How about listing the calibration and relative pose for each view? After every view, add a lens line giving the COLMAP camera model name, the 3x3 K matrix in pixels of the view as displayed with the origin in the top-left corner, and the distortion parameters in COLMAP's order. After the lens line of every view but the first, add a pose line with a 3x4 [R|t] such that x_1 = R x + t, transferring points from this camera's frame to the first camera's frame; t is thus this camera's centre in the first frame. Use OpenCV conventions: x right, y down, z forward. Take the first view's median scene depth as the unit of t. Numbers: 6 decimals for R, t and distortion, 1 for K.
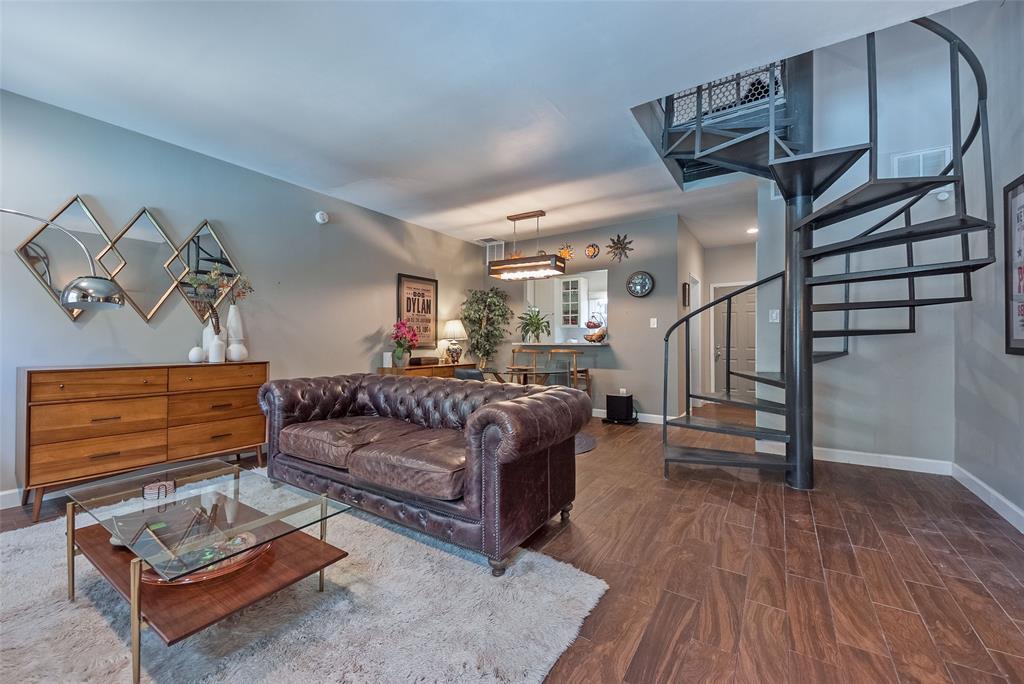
lens RADIAL K [[394.0, 0, 512.7], [0, 394.0, 330.4], [0, 0, 1]] dist [-0.029650, -0.002750]
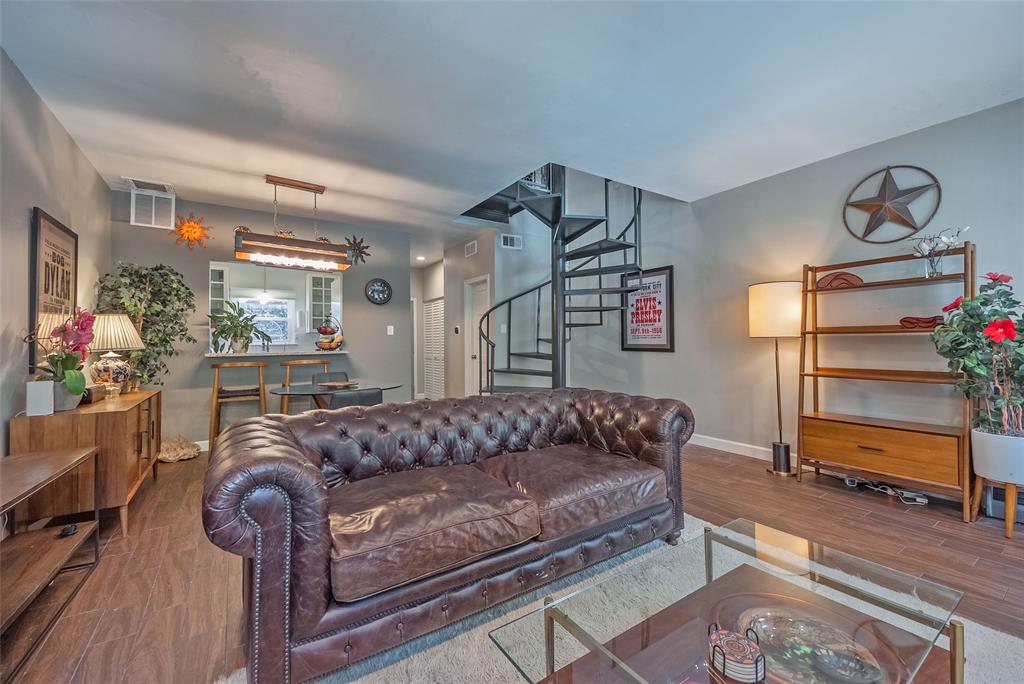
lens RADIAL K [[389.6, 0, 491.0], [0, 389.6, 342.5], [0, 0, 1]] dist [-0.025749, -0.003368]
pose [[0.402237, -0.002242, 0.915533, -0.484350], [-0.008671, 0.999943, 0.006258, 0.004375], [-0.915494, -0.010456, 0.402195, 0.348690]]
